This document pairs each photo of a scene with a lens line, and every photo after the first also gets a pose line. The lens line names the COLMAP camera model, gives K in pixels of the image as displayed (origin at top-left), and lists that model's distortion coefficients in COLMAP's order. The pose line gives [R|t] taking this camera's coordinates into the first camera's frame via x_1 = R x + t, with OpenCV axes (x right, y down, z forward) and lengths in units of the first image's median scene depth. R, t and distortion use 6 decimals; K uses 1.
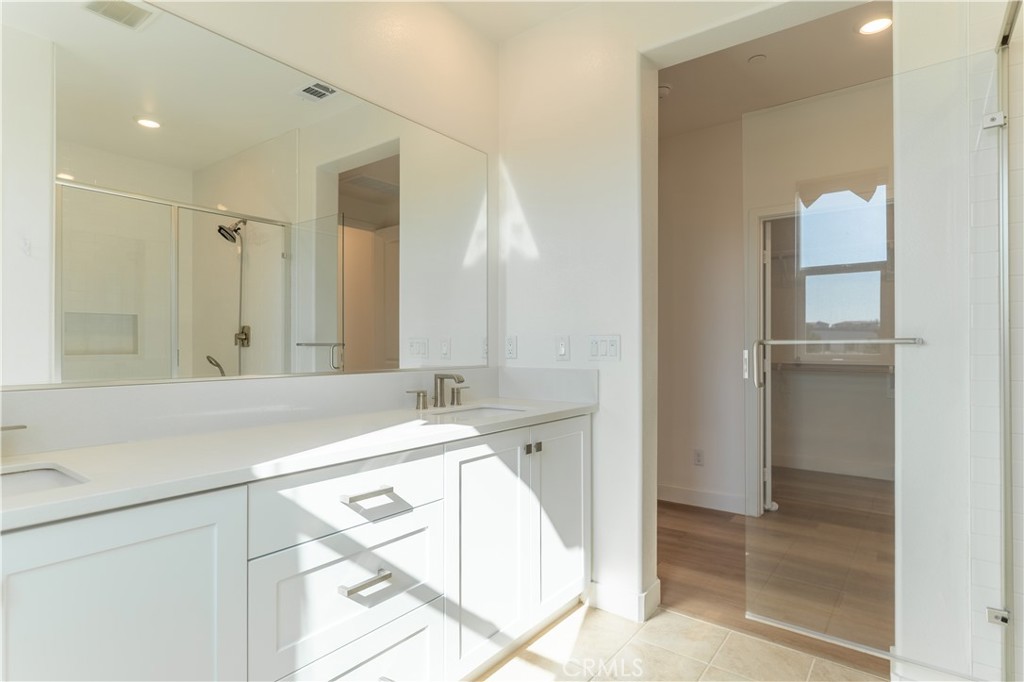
lens RADIAL K [[524.9, 0, 504.9], [0, 524.9, 341.3], [0, 0, 1]] dist [0.001587, 0.000830]
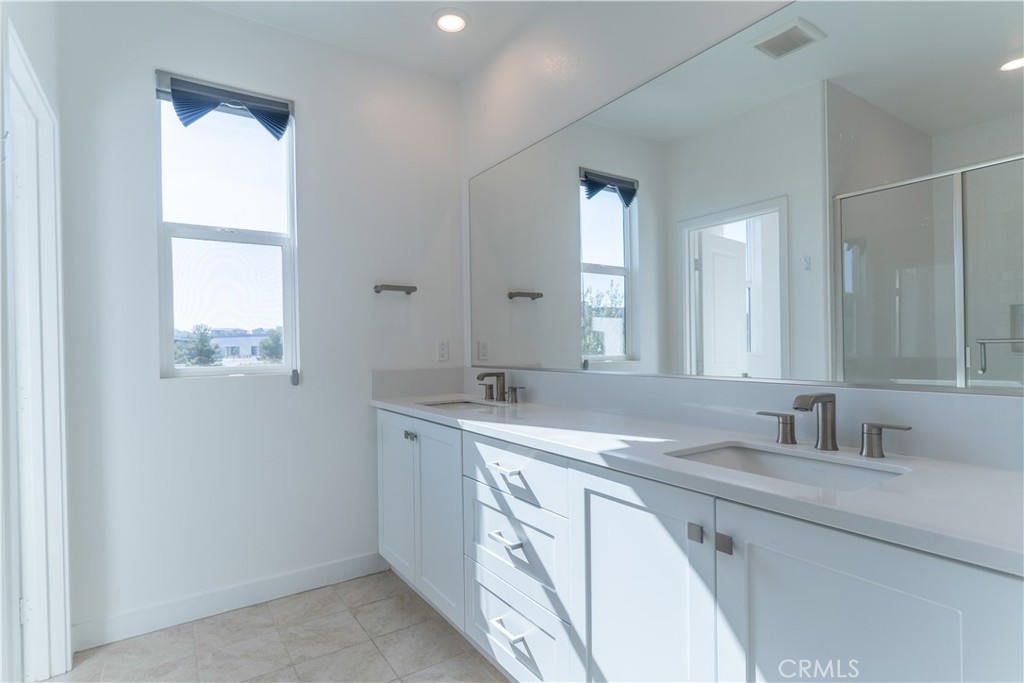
lens RADIAL K [[524.9, 0, 504.9], [0, 524.9, 341.8], [0, 0, 1]] dist [0.001587, 0.000830]
pose [[-0.303323, -0.000308, -0.952888, 0.883621], [0.017342, 0.999833, -0.005843, -0.002015], [0.952730, -0.018298, -0.303267, 1.334652]]
